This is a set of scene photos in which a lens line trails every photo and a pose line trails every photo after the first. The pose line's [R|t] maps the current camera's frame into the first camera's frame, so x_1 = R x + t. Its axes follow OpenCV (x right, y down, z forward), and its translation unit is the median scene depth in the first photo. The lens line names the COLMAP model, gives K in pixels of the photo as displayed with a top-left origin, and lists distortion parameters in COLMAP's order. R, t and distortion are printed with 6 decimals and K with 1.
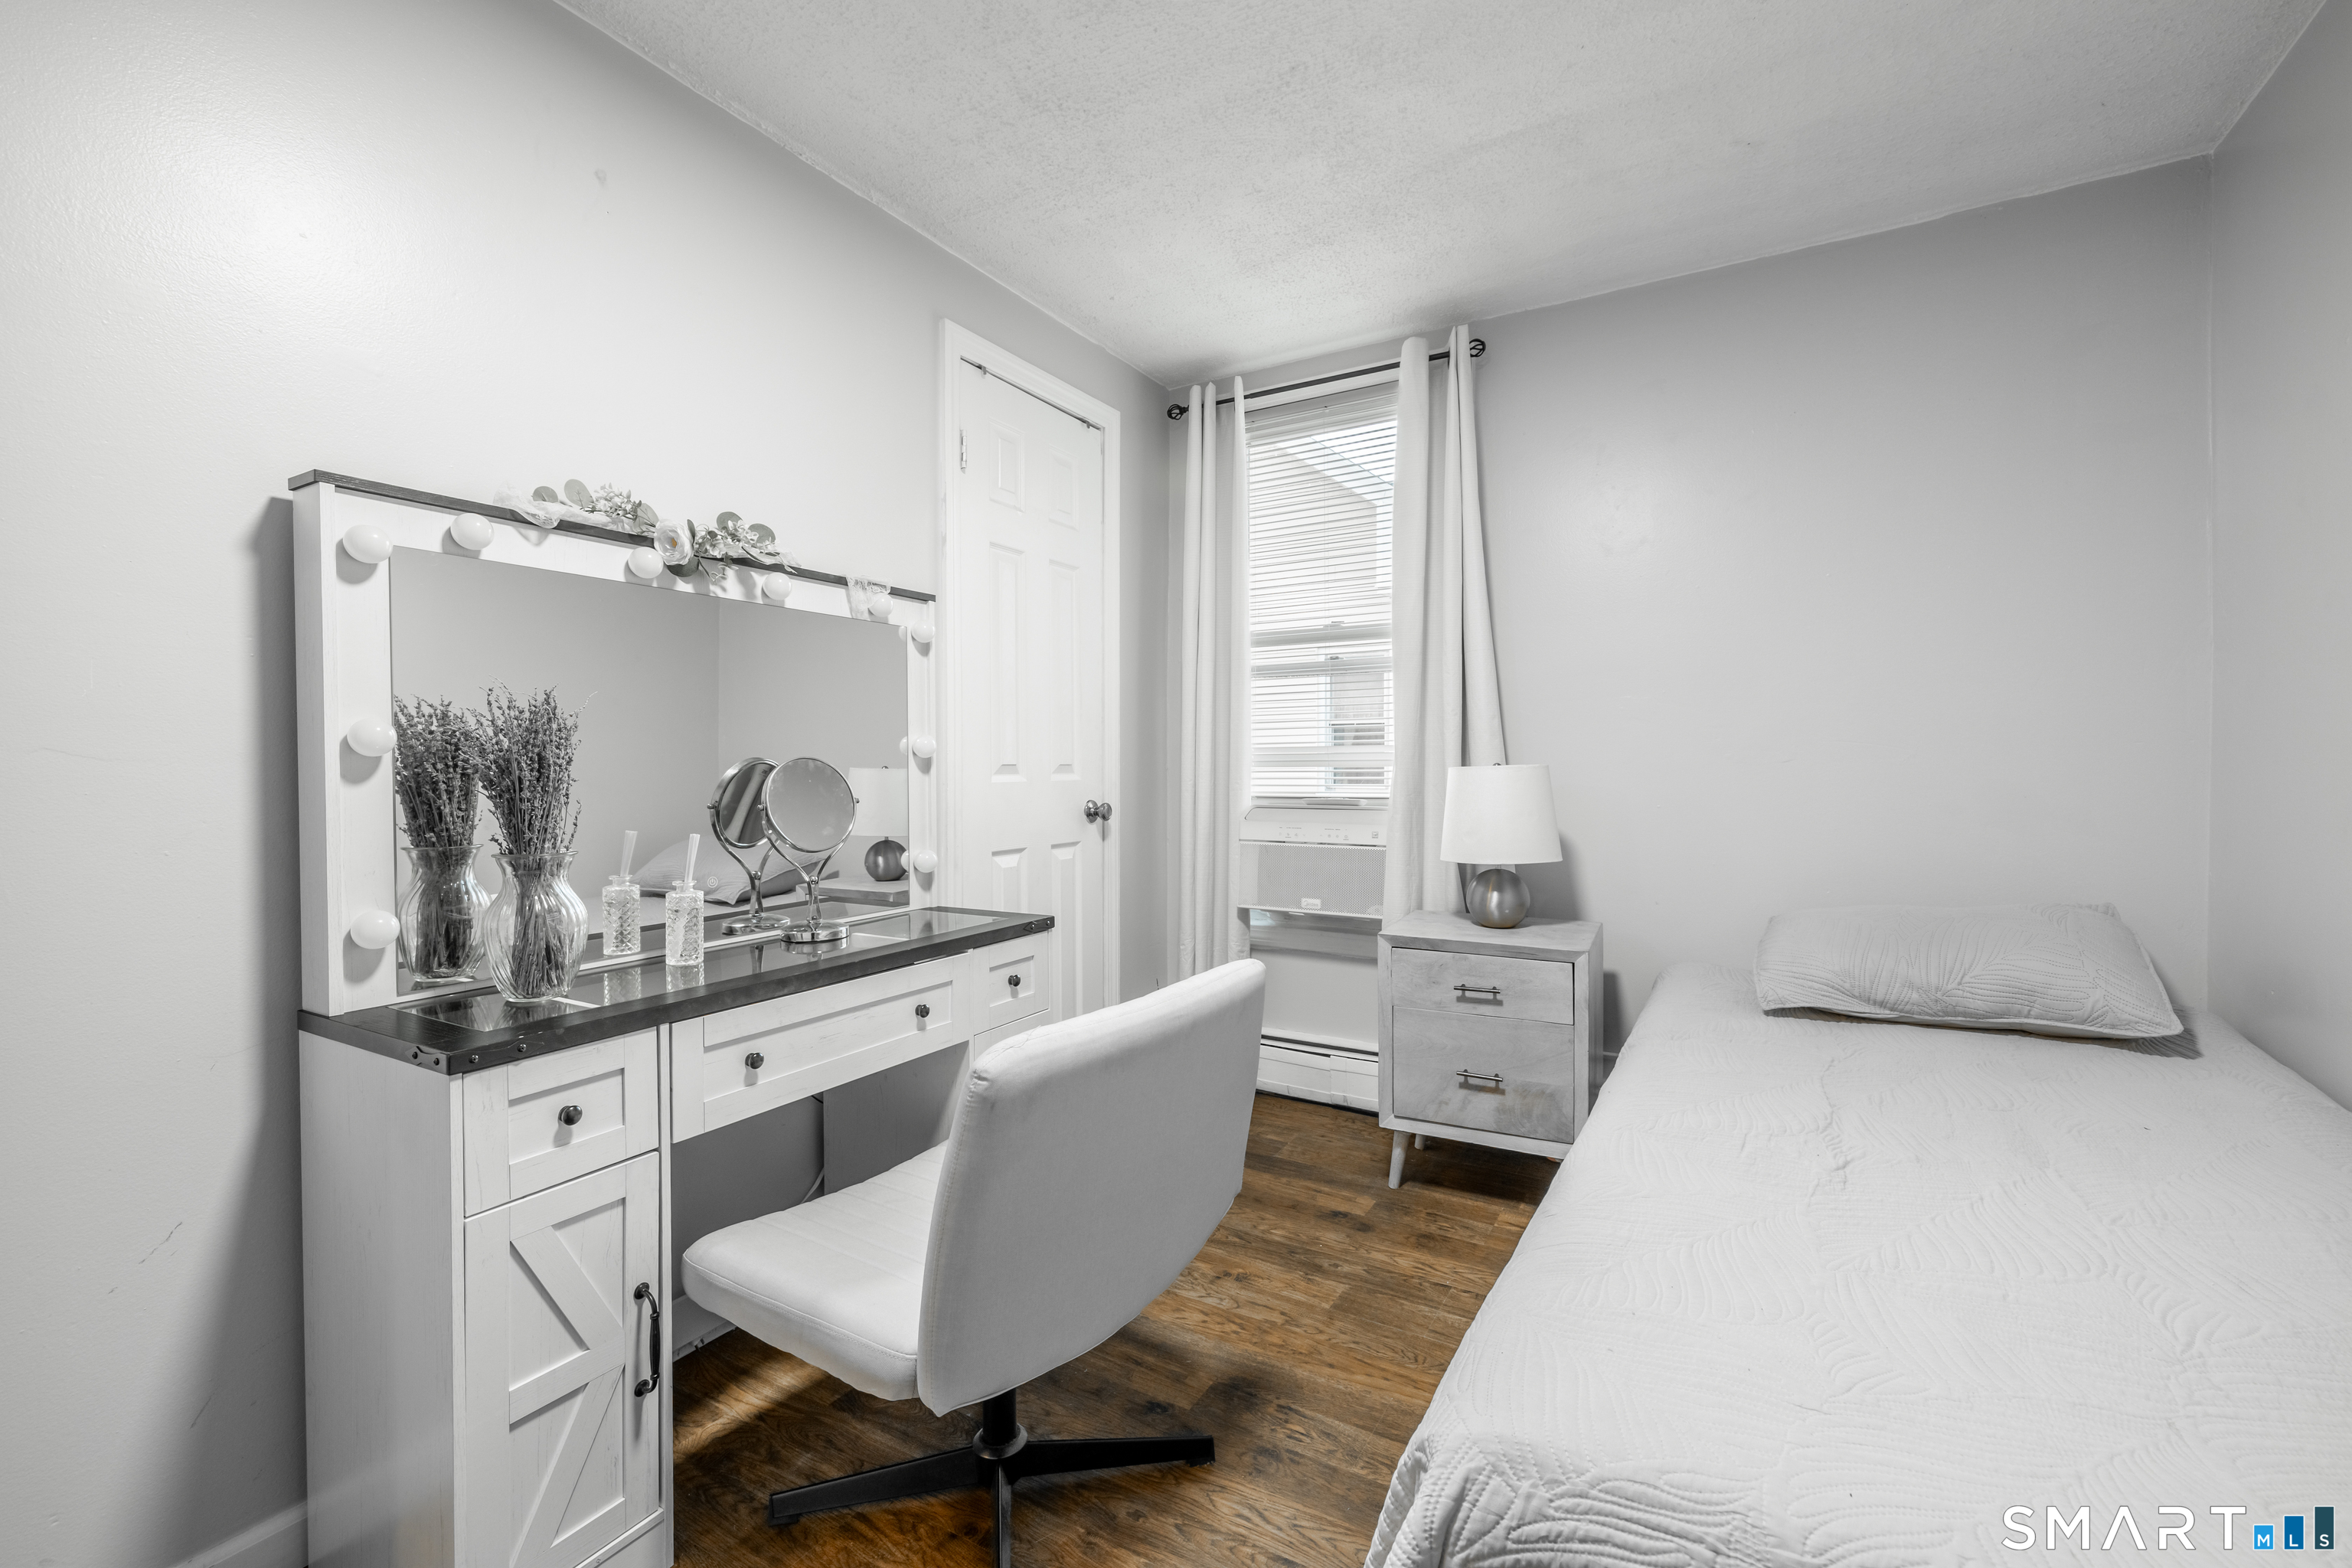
lens RADIAL K [[996.5, 0, 1202.2], [0, 996.5, 771.2], [0, 0, 1]] dist [0.000639, 0.000072]
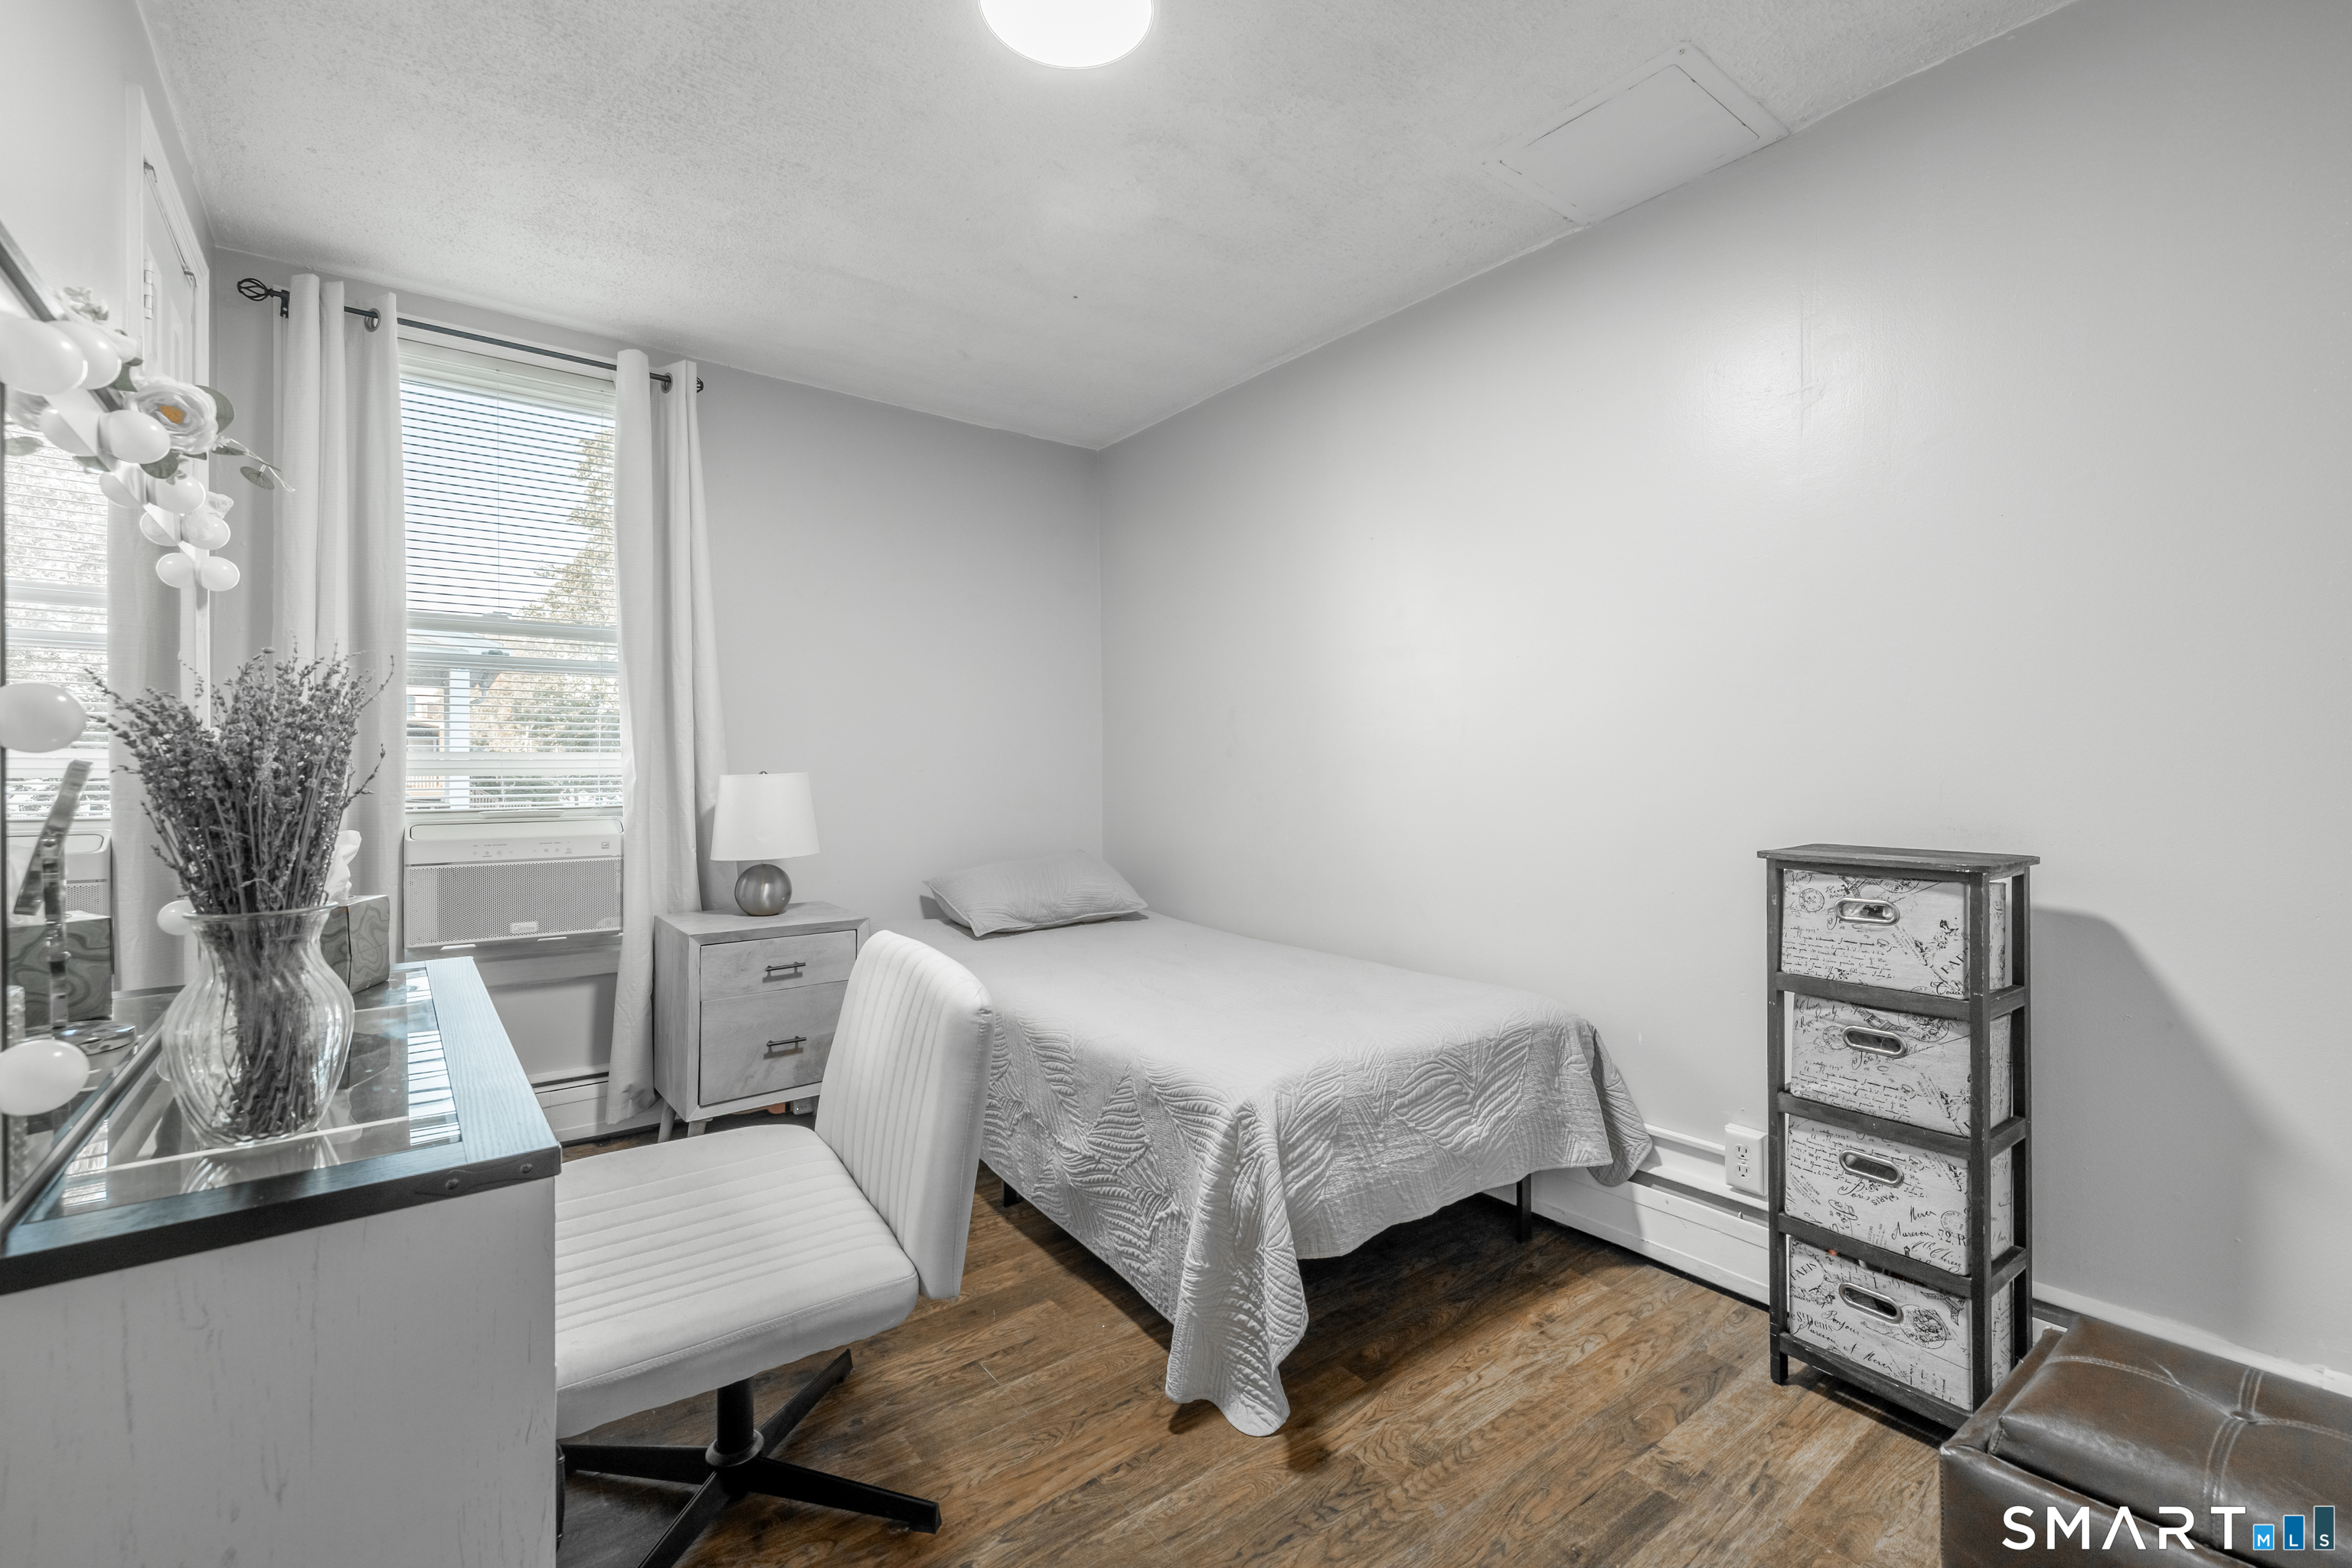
lens RADIAL K [[996.5, 0, 1202.2], [0, 996.5, 771.2], [0, 0, 1]] dist [0.000639, 0.000072]
pose [[0.363817, 0.000011, 0.931470, -0.519070], [0.007192, 0.999970, -0.002820, -0.001344], [-0.931443, 0.007725, 0.363806, 0.104278]]
